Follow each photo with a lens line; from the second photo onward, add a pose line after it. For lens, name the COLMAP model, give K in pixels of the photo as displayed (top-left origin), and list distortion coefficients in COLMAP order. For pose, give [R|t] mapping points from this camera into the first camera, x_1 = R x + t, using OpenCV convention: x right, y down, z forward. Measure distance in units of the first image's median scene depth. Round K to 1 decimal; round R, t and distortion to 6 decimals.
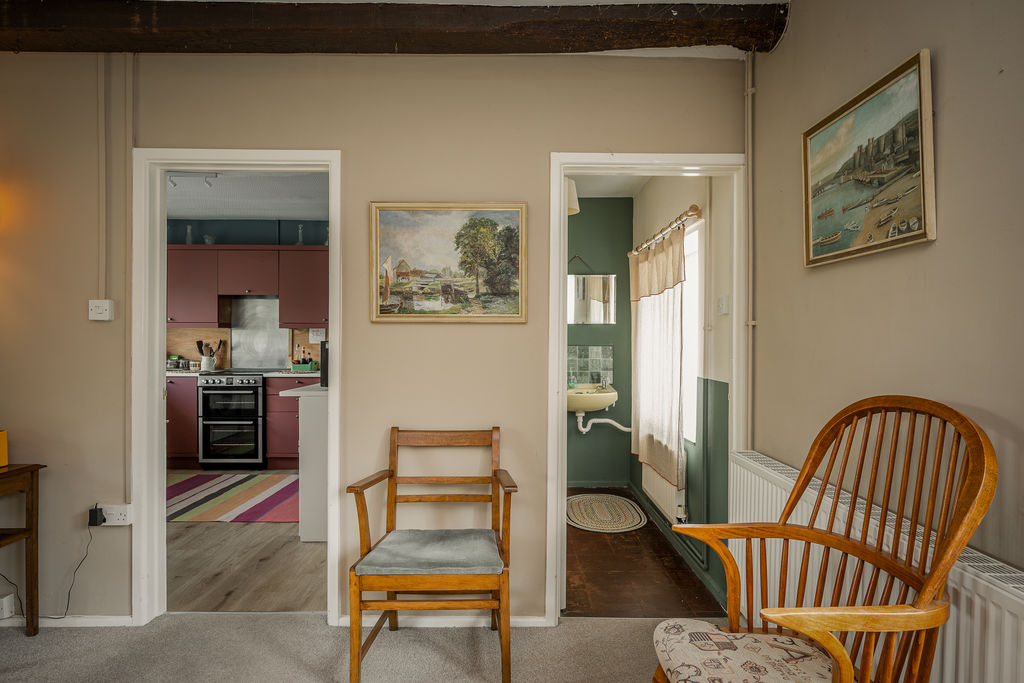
lens RADIAL K [[565.7, 0, 517.9], [0, 565.7, 340.2], [0, 0, 1]] dist [0.003889, -0.000462]
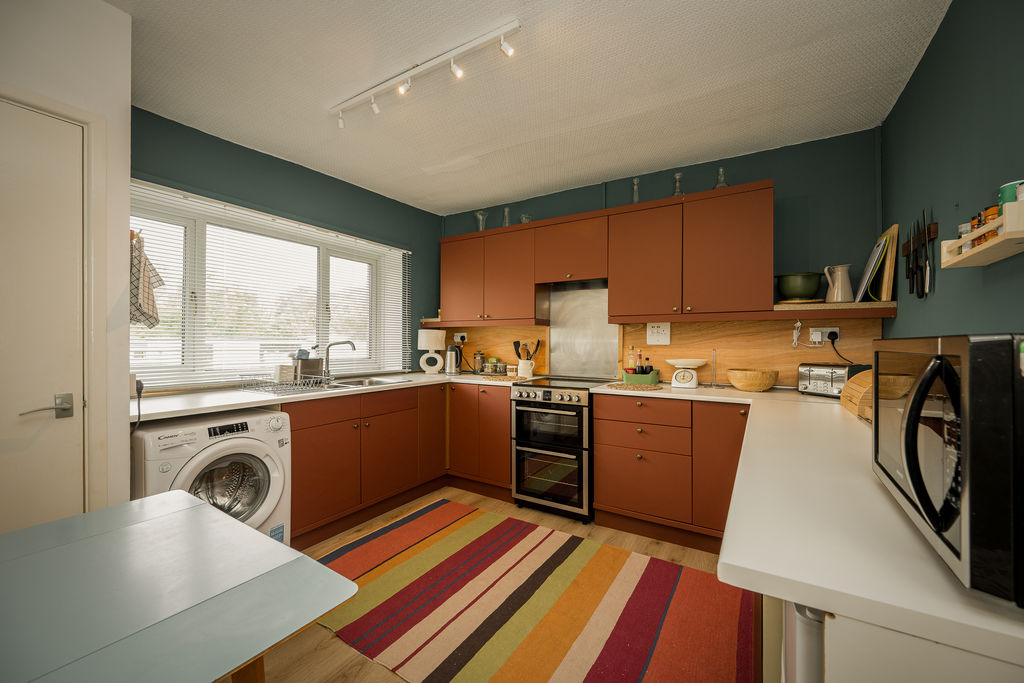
lens RADIAL K [[408.3, 0, 516.2], [0, 408.3, 339.4], [0, 0, 1]] dist [-0.000768, -0.000043]
pose [[0.844594, -0.002525, -0.535402, -0.255753], [0.000132, 0.999990, -0.004508, 0.001366], [0.535408, 0.003737, 0.844586, 0.525273]]
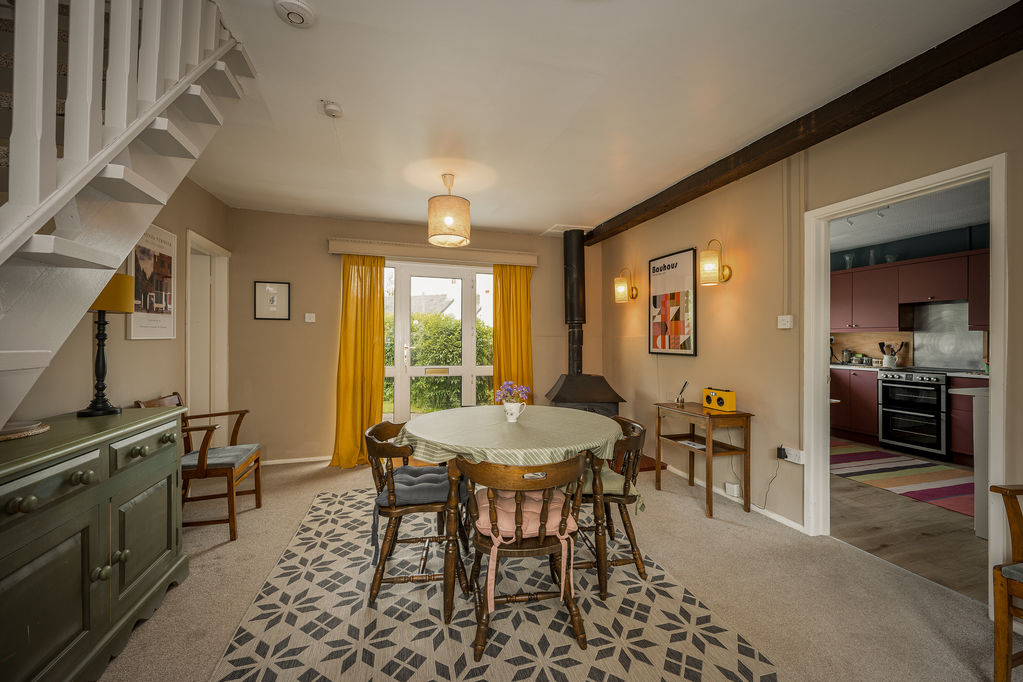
lens RADIAL K [[408.0, 0, 515.7], [0, 408.0, 338.9], [0, 0, 1]] dist [-0.000768, -0.000043]
pose [[0.294477, -0.003339, -0.955653, 0.052345], [-0.003833, 0.999982, -0.004675, 0.000786], [0.955651, 0.005040, 0.294459, -0.017634]]
